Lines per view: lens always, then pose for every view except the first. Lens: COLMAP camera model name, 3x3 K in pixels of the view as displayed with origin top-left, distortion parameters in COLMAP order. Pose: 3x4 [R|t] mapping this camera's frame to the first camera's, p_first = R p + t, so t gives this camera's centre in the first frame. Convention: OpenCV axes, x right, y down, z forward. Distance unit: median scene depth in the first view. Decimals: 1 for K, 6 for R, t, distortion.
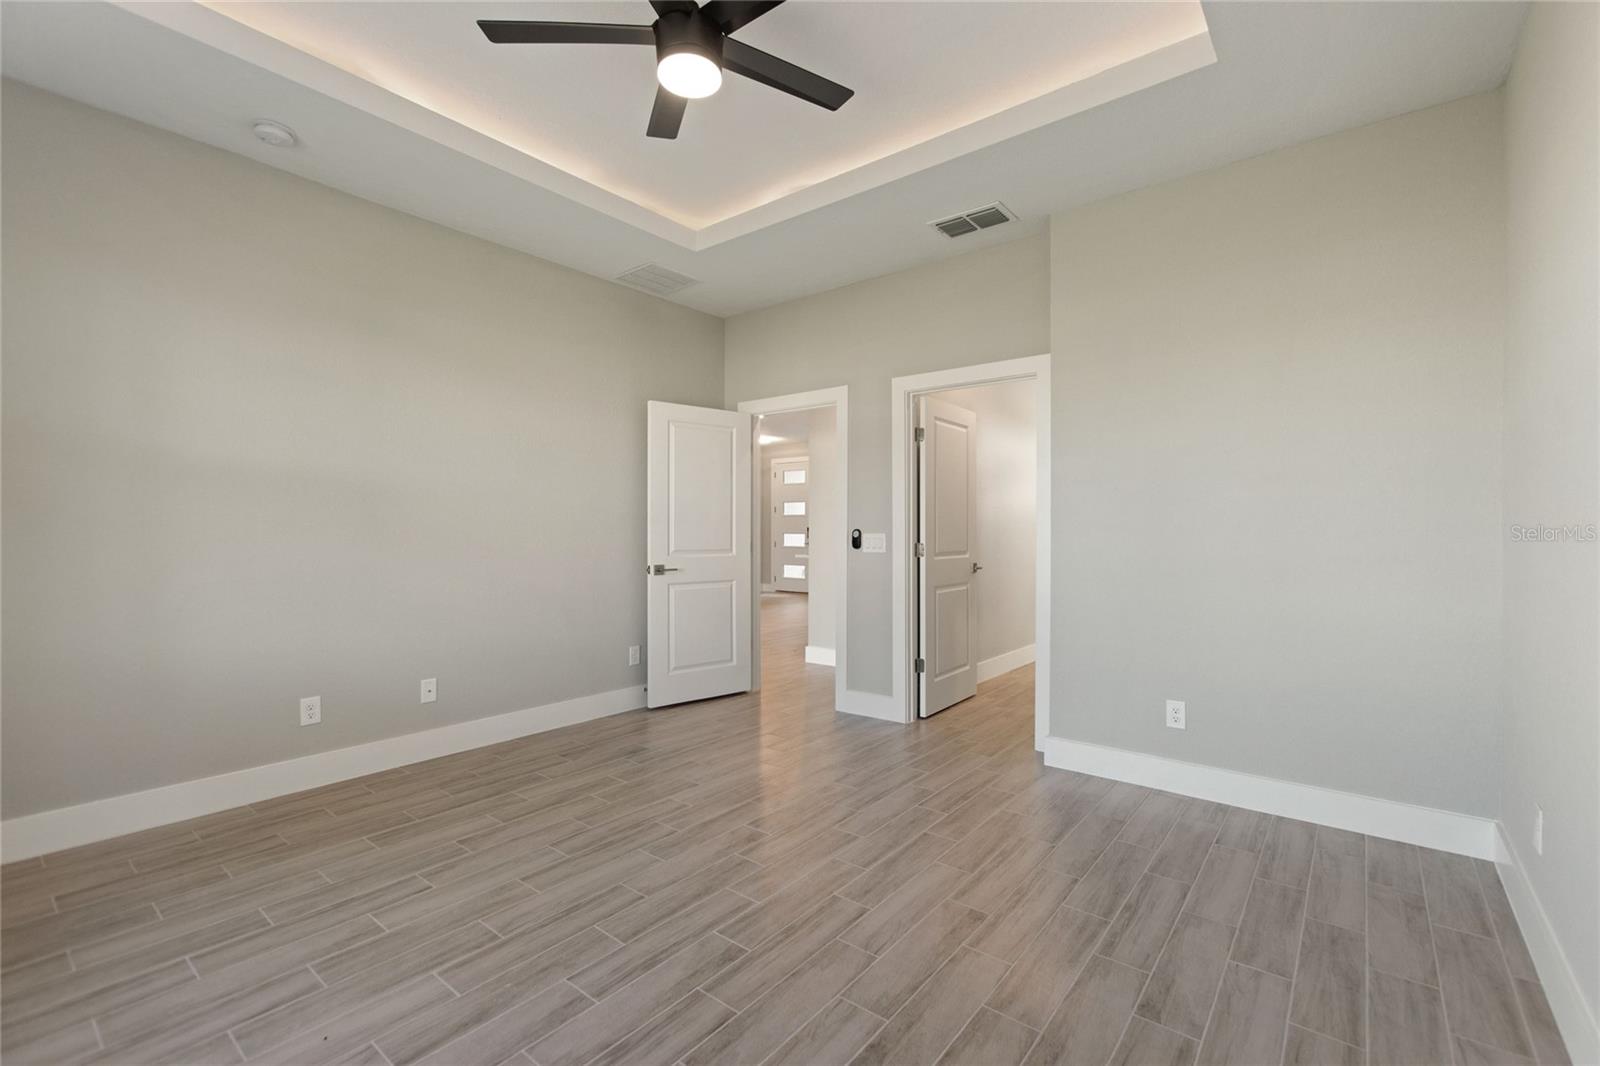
lens RADIAL K [[711.2, 0, 803.7], [0, 711.2, 528.5], [0, 0, 1]] dist [-0.002302, -0.000500]
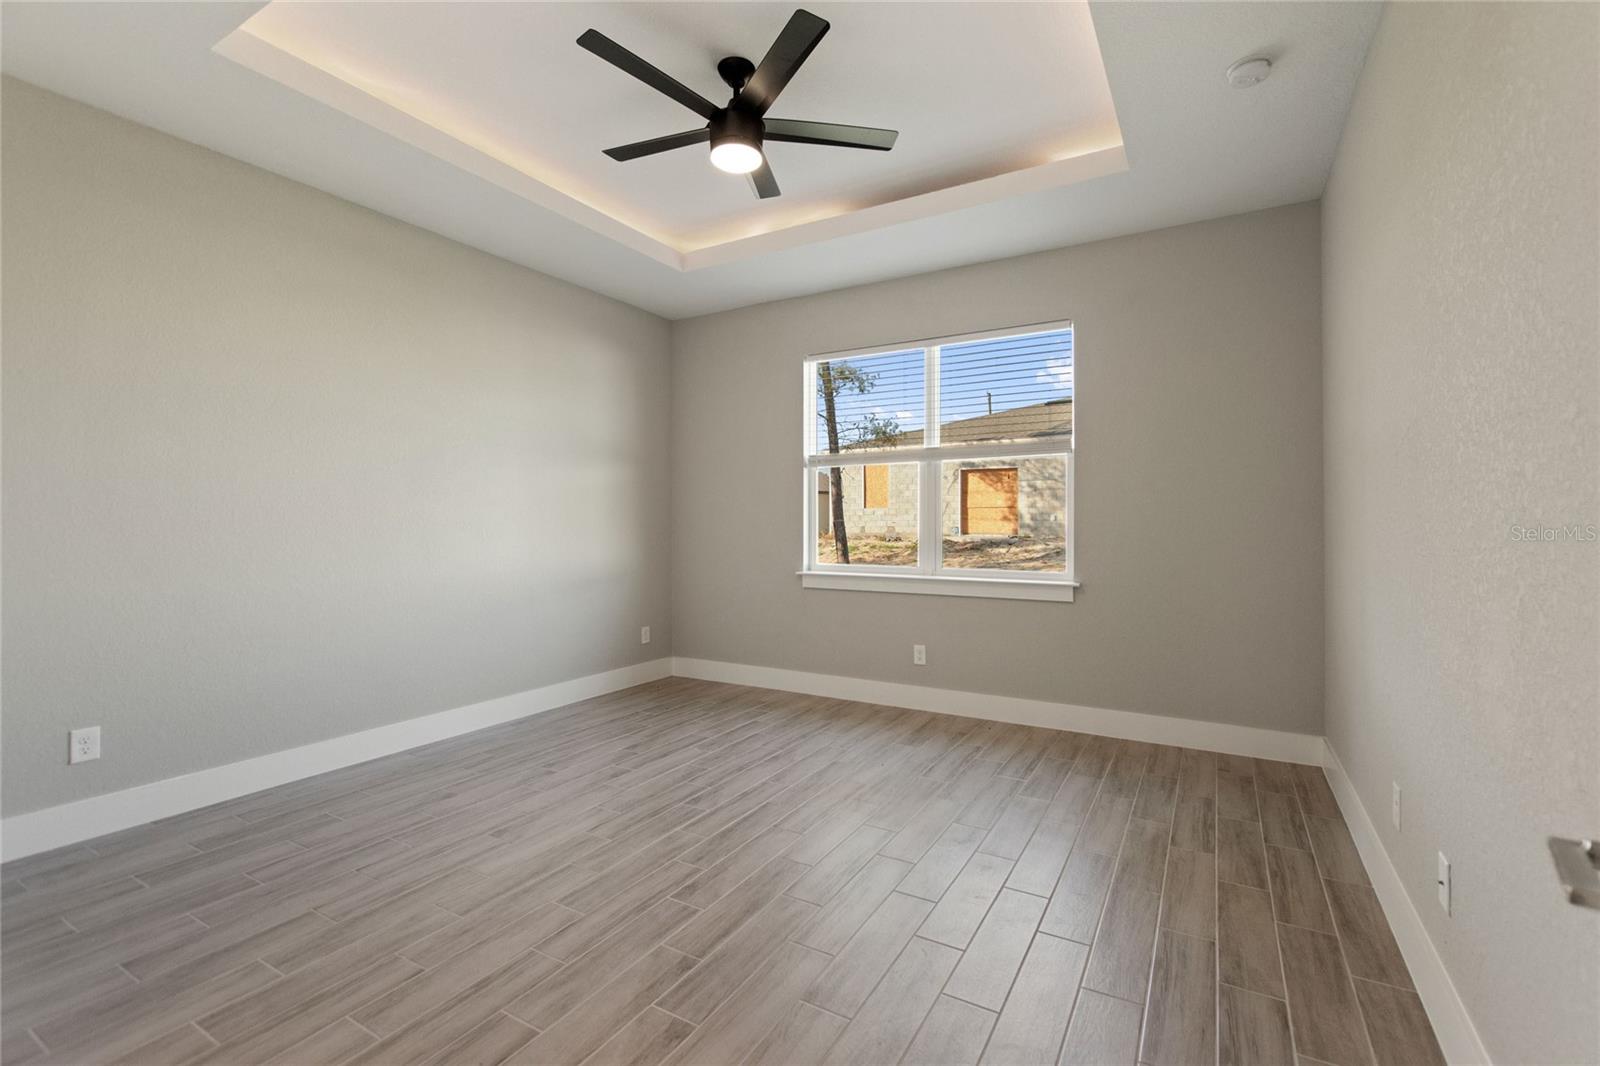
lens RADIAL K [[711.2, 0, 803.7], [0, 711.2, 528.5], [0, 0, 1]] dist [-0.002302, -0.000500]
pose [[-0.989769, -0.001758, -0.142669, -0.102020], [-0.002437, 0.999987, 0.004581, 0.006467], [0.142659, 0.004882, -0.989760, 2.228049]]
